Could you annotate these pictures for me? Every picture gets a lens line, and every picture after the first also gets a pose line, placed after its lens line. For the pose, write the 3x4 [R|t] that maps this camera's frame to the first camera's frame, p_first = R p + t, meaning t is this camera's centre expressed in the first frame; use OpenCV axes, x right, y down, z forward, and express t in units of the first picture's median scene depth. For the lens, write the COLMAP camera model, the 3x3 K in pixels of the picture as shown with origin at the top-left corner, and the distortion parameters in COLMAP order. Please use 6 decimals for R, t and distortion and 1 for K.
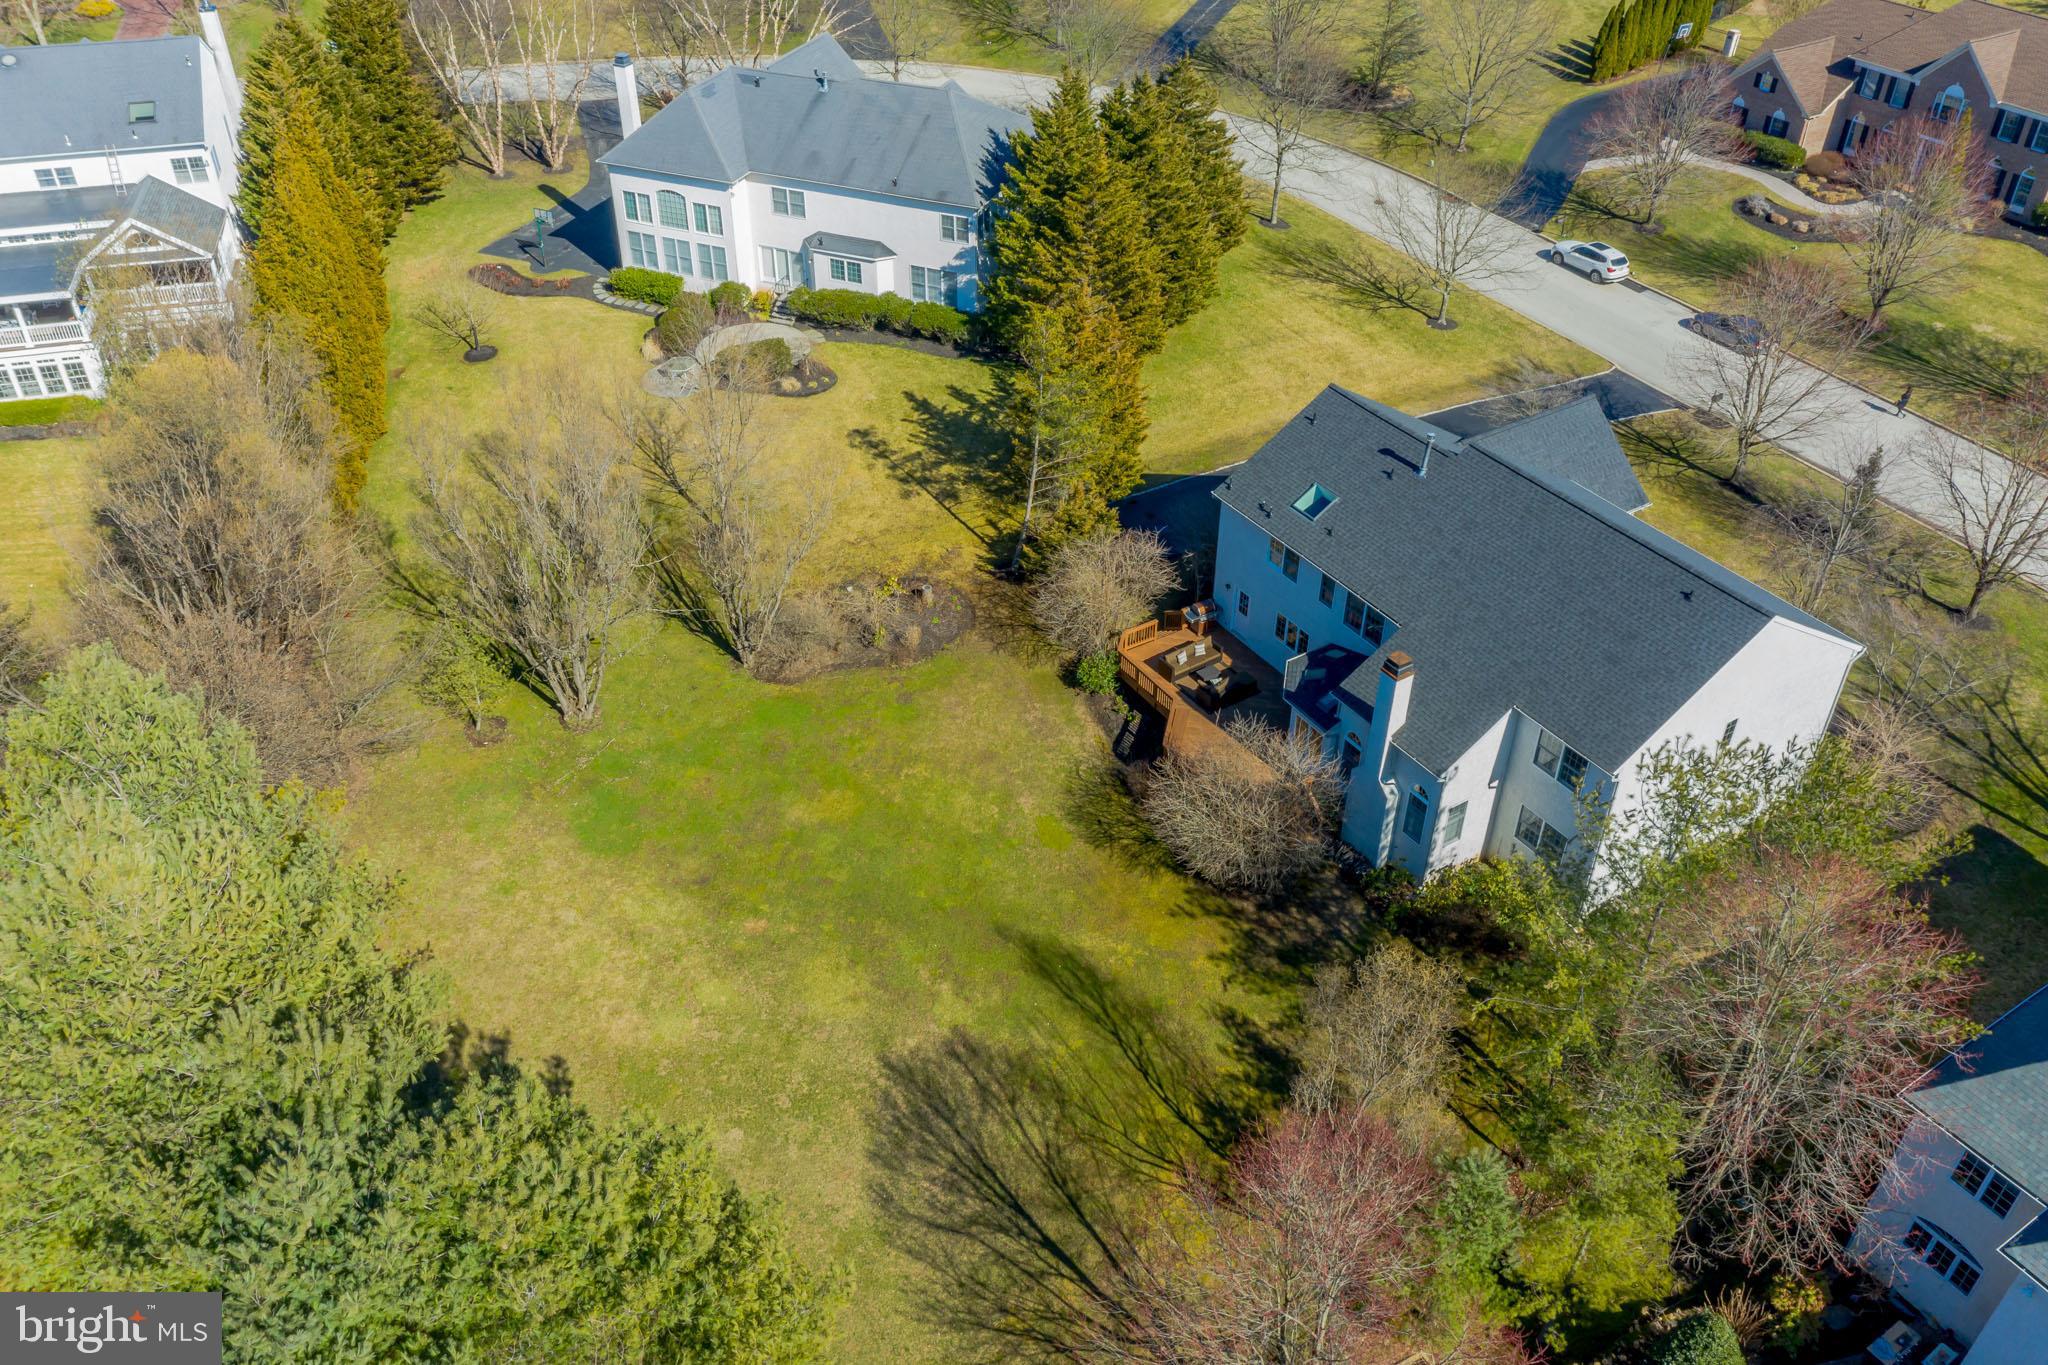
lens RADIAL K [[1546.2, 0, 1024.0], [0, 1546.2, 682.5], [0, 0, 1]] dist [-0.034054, 0.041701]
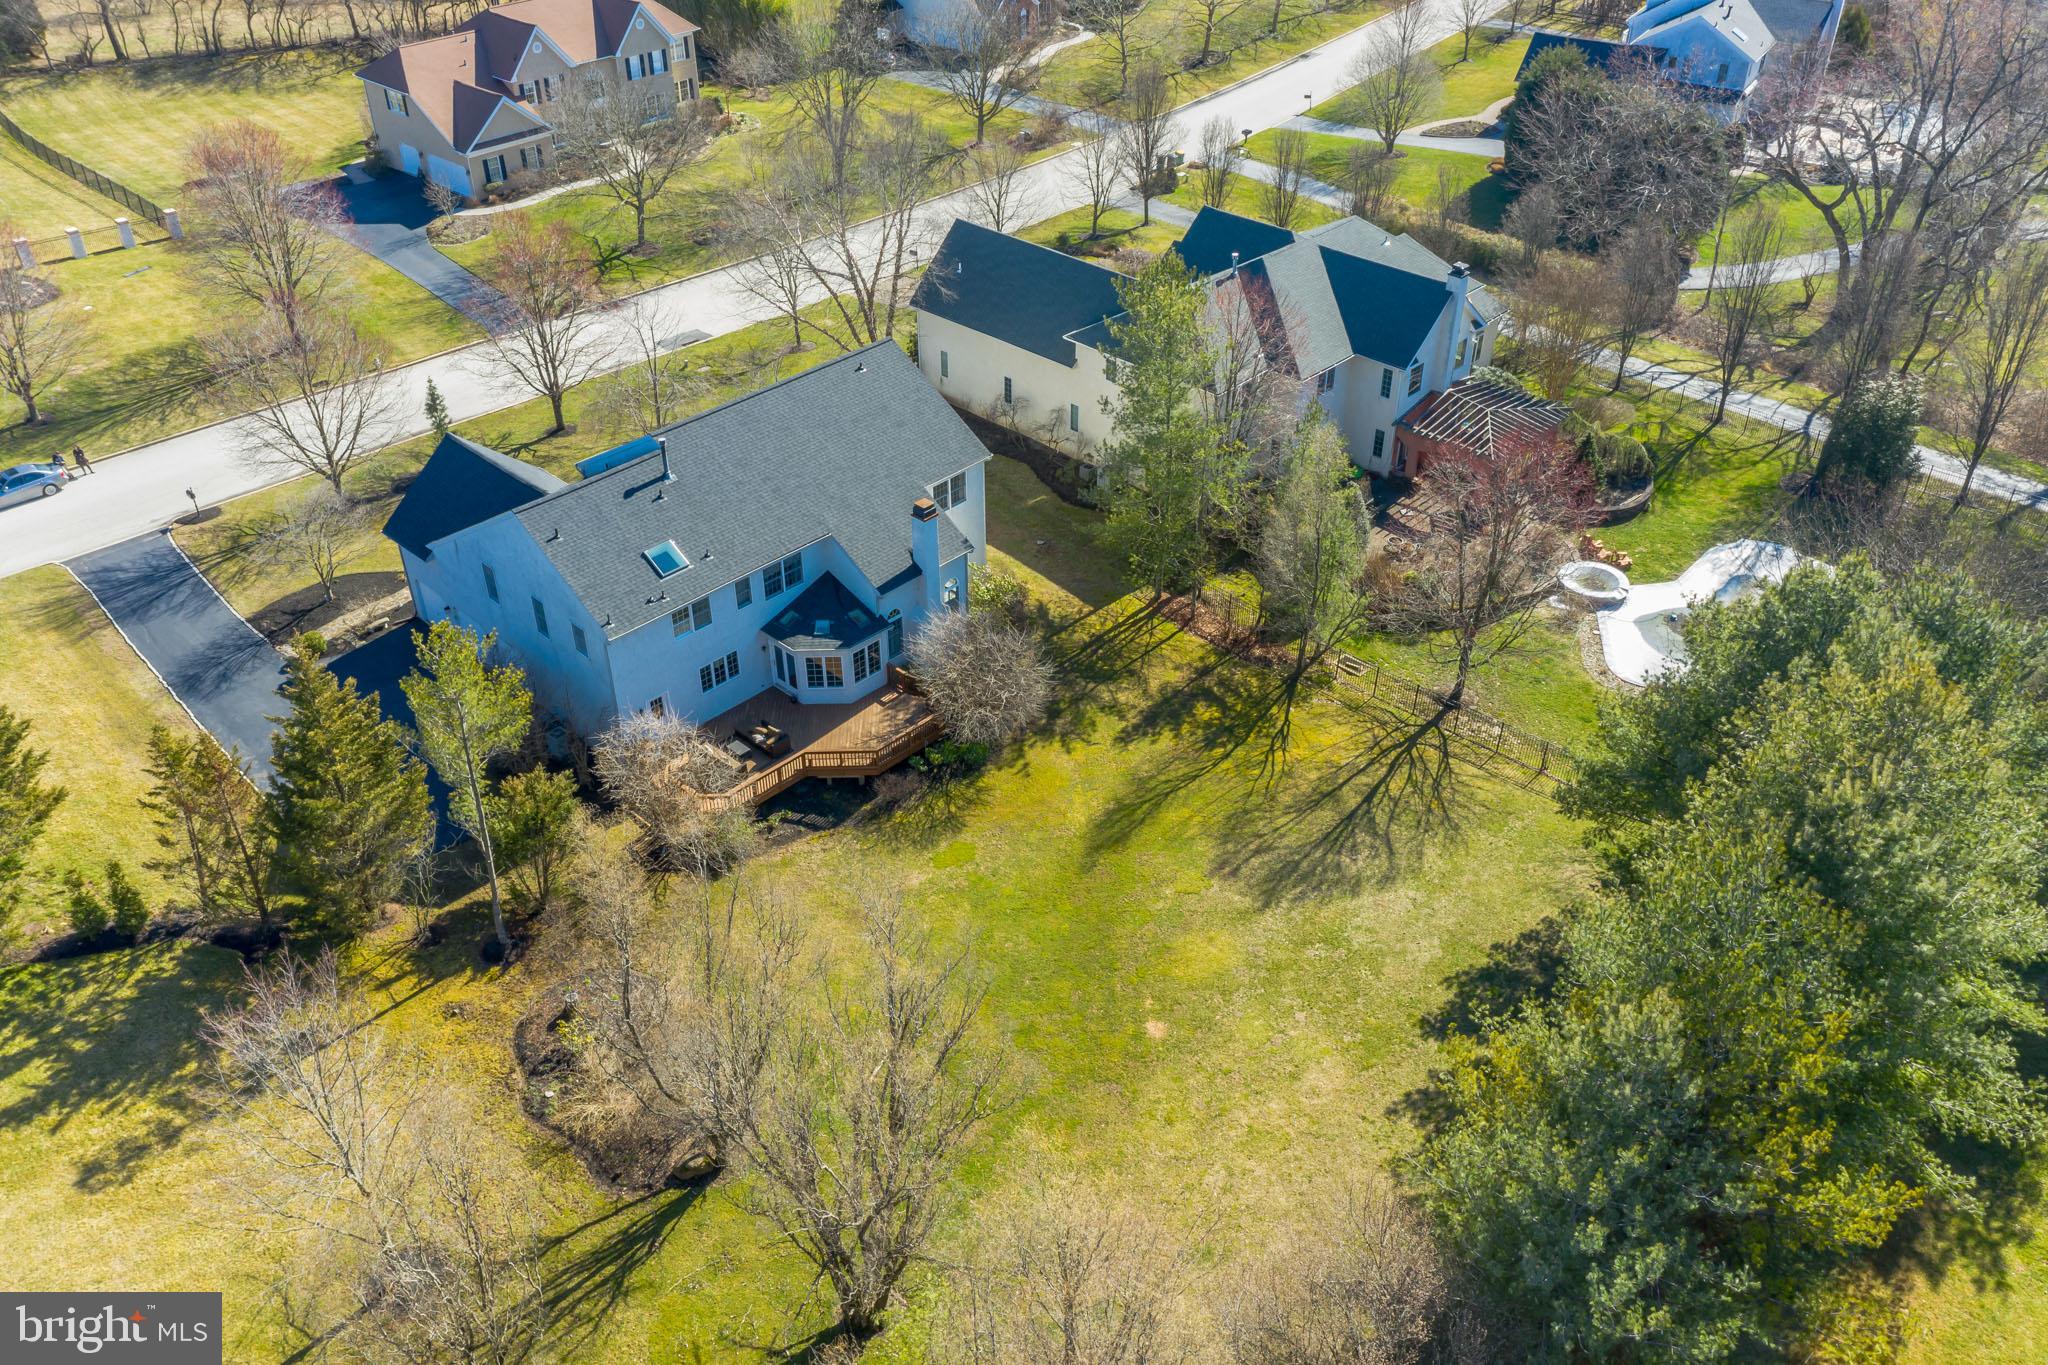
lens RADIAL K [[1546.2, 0, 1024.0], [0, 1546.2, 682.5], [0, 0, 1]] dist [-0.034054, 0.041701]
pose [[-0.215356, -0.580481, 0.785279, -0.828888], [0.611950, 0.546450, 0.571760, -0.594094], [-0.761012, 0.603683, 0.237544, 0.730302]]
